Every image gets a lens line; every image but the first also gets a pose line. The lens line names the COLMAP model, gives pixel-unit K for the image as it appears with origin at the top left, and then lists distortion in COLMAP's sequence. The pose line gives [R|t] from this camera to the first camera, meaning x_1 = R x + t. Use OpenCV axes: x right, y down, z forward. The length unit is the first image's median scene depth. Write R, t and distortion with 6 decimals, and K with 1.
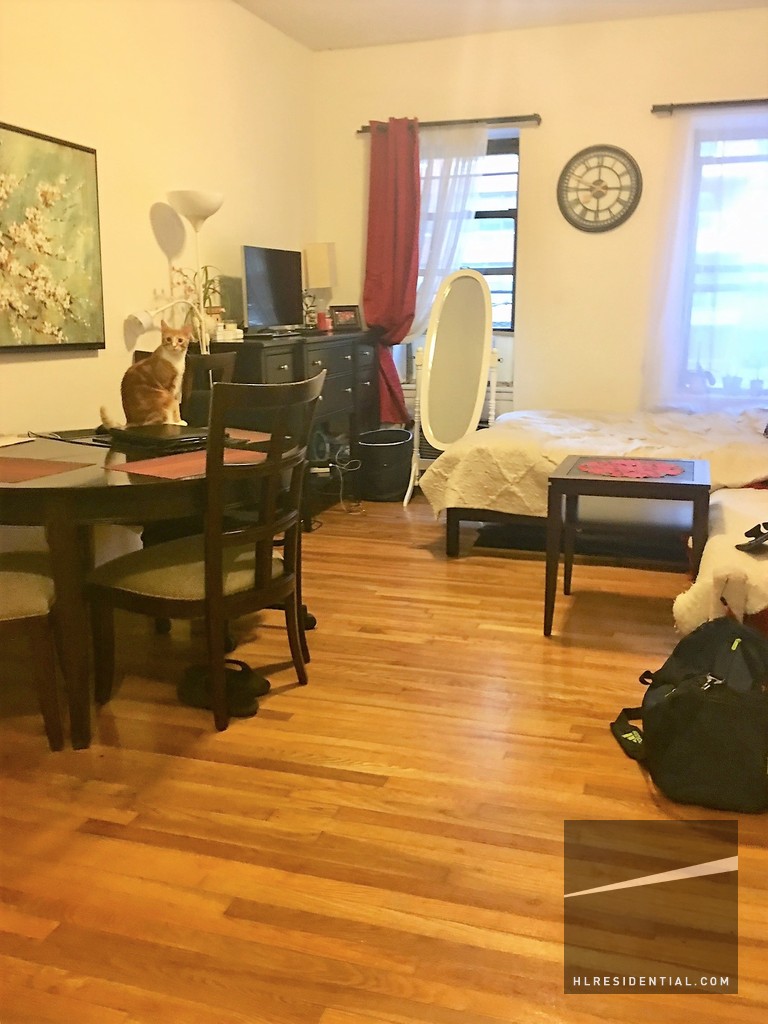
lens RADIAL K [[876.2, 0, 383.3], [0, 876.2, 509.6], [0, 0, 1]] dist [-0.048035, -0.037726]
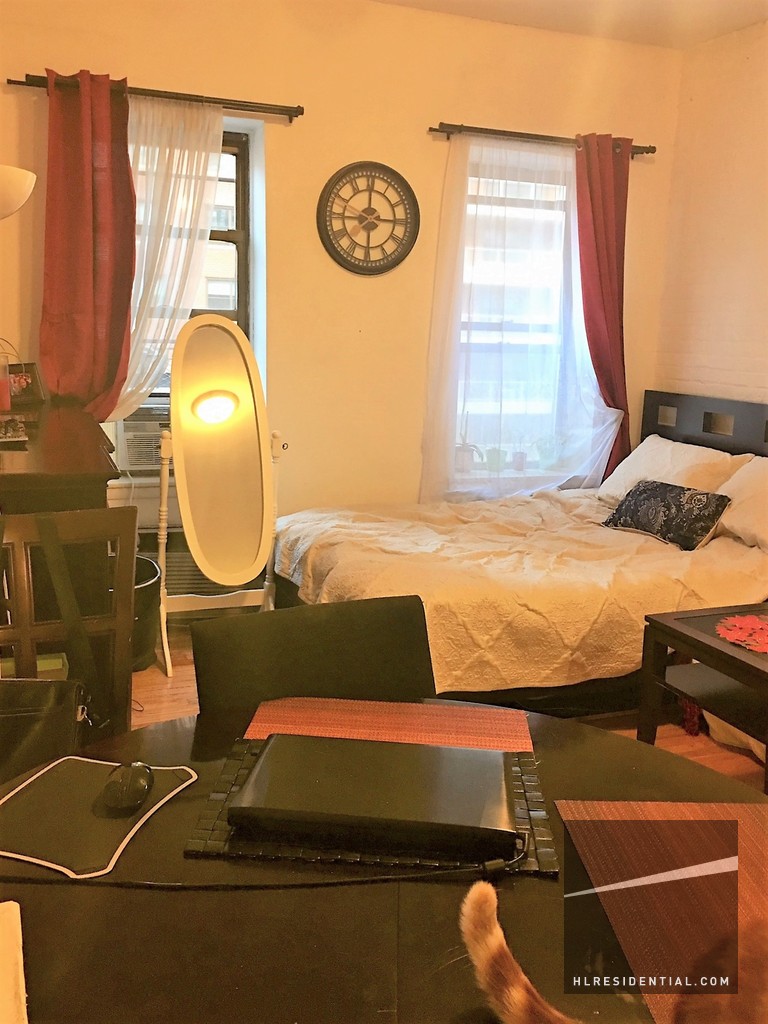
lens RADIAL K [[876.2, 0, 383.4], [0, 876.2, 517.4], [0, 0, 1]] dist [-0.048035, -0.037726]
pose [[0.759813, -0.099201, 0.642528, -0.267930], [0.106499, 0.993932, 0.027516, -0.124676], [-0.641359, 0.047521, 0.765768, 0.407367]]
